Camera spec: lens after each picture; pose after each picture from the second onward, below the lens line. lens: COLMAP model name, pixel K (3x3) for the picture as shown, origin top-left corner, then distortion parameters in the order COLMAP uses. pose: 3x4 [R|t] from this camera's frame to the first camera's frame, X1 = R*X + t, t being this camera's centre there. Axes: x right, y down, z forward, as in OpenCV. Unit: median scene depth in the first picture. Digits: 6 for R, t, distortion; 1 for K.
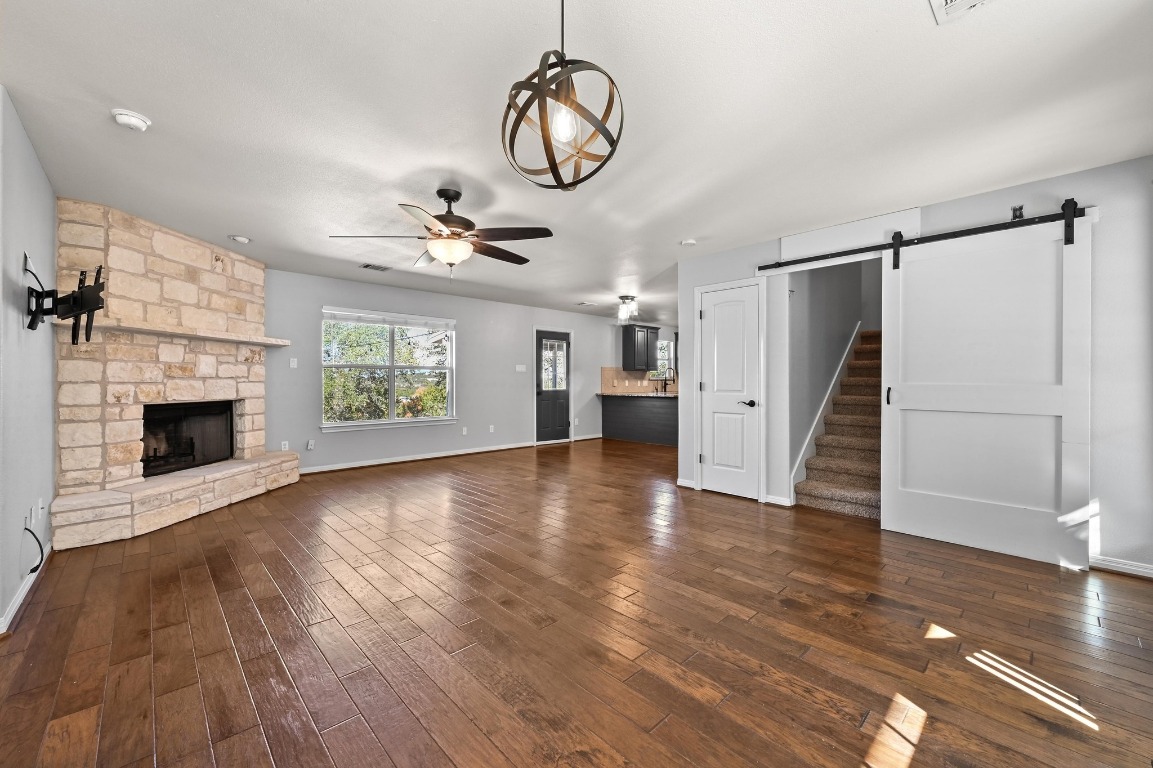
lens RADIAL K [[454.9, 0, 580.6], [0, 454.9, 379.3], [0, 0, 1]] dist [-0.000918, 0.000472]
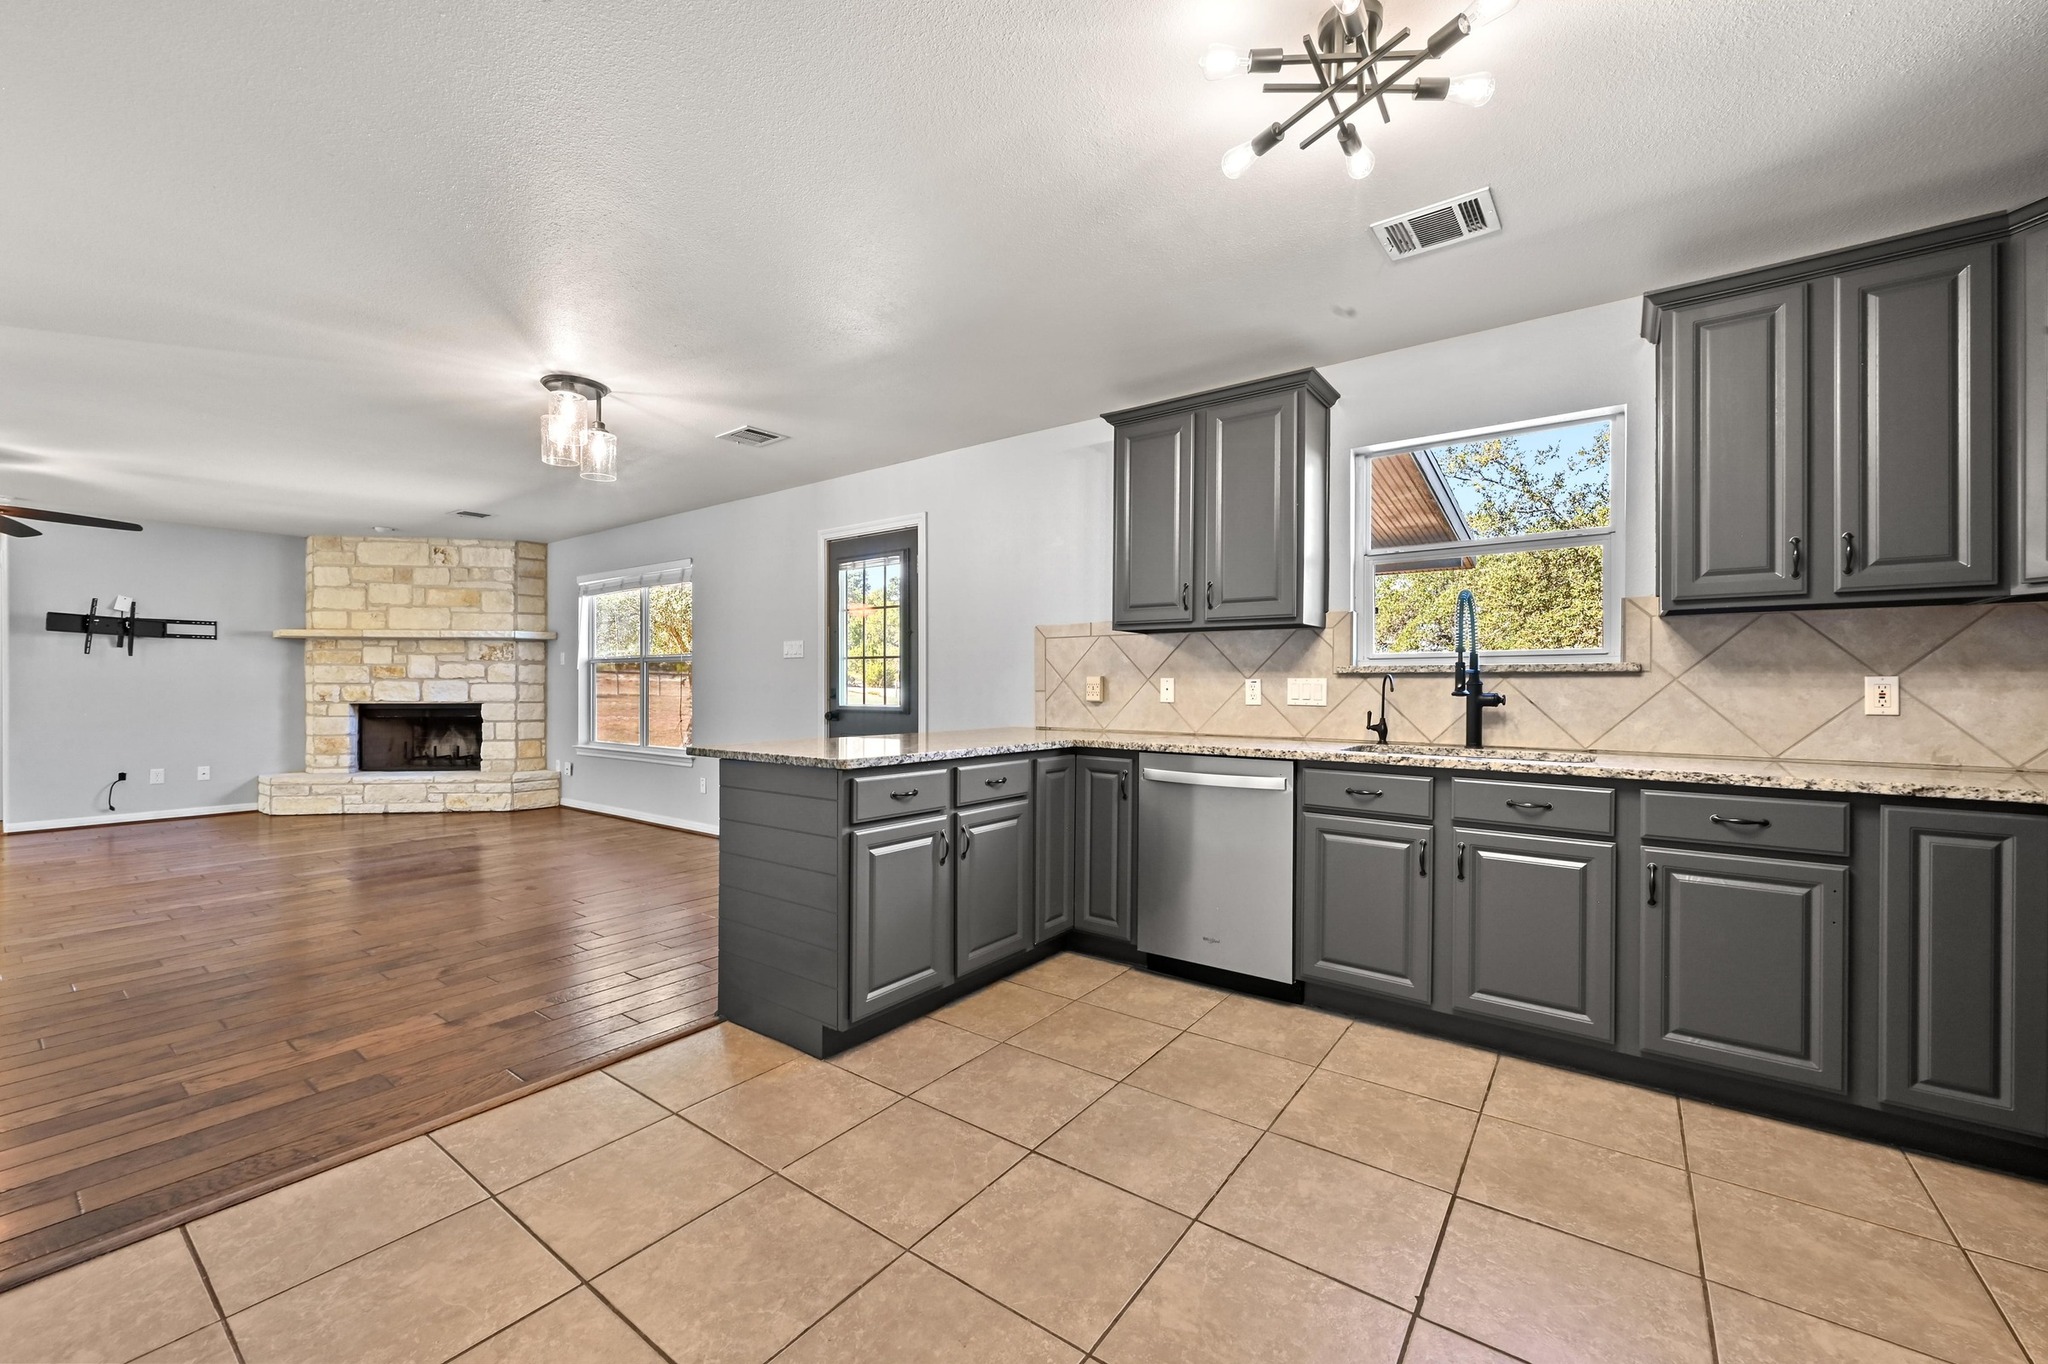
lens RADIAL K [[808.0, 0, 1030.5], [0, 808.0, 688.6], [0, 0, 1]] dist [-0.000918, 0.000472]
pose [[0.168796, 0.004766, -0.985640, 0.979732], [0.003577, 0.999979, 0.005448, 0.011442], [0.985645, -0.004445, 0.168775, 1.803184]]
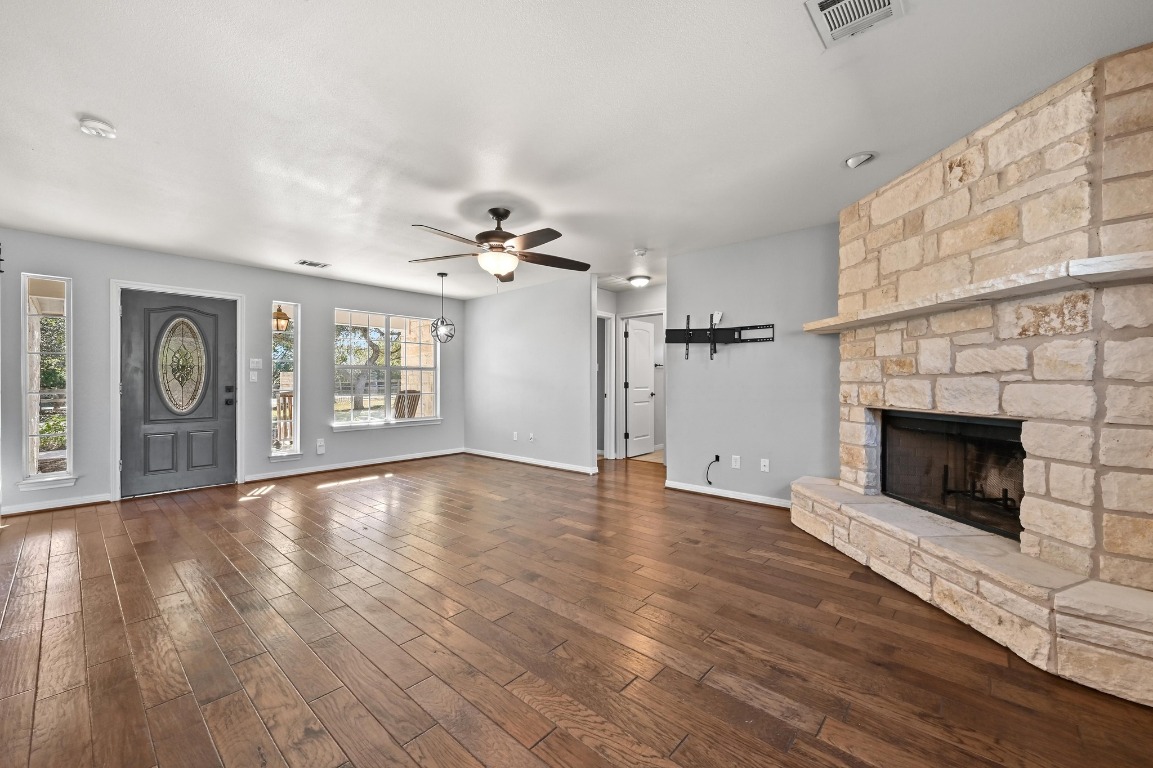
lens RADIAL K [[454.9, 0, 579.5], [0, 454.9, 382.2], [0, 0, 1]] dist [-0.000918, 0.000472]
pose [[-0.997234, 0.001048, -0.074316, -0.270388], [0.001360, 0.999990, -0.004148, 0.007696], [0.074311, -0.004238, -0.997226, 1.440338]]
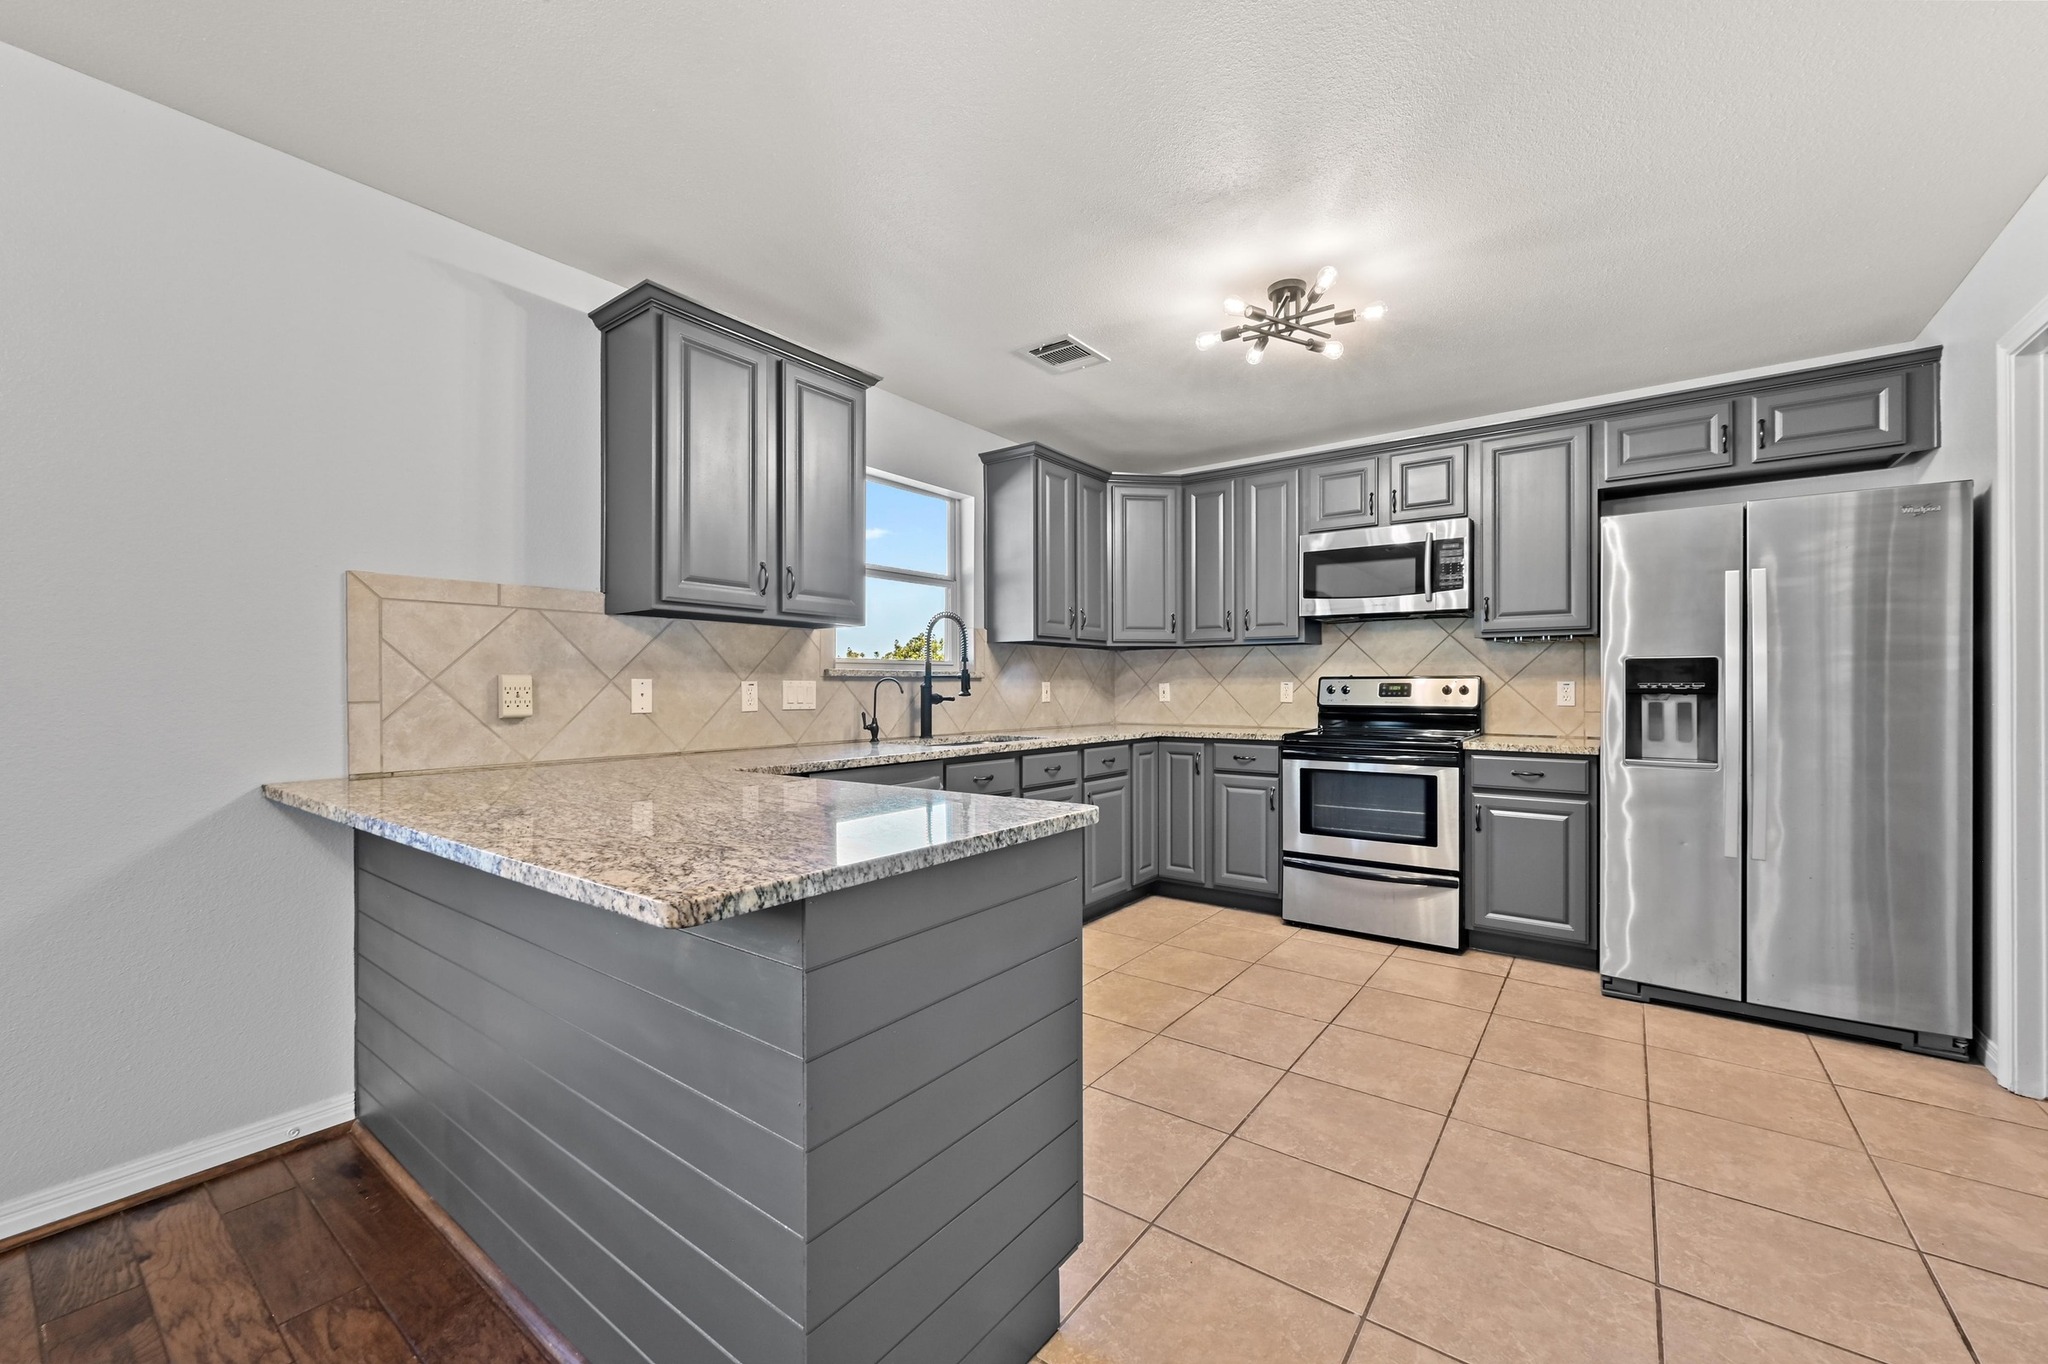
lens RADIAL K [[808.0, 0, 1024.6], [0, 808.0, 690.6], [0, 0, 1]] dist [-0.000918, 0.000472]
pose [[0.987307, -0.002467, 0.158804, 0.388004], [0.000688, 0.999936, 0.011254, 0.007730], [-0.158821, -0.011002, 0.987246, 1.461827]]
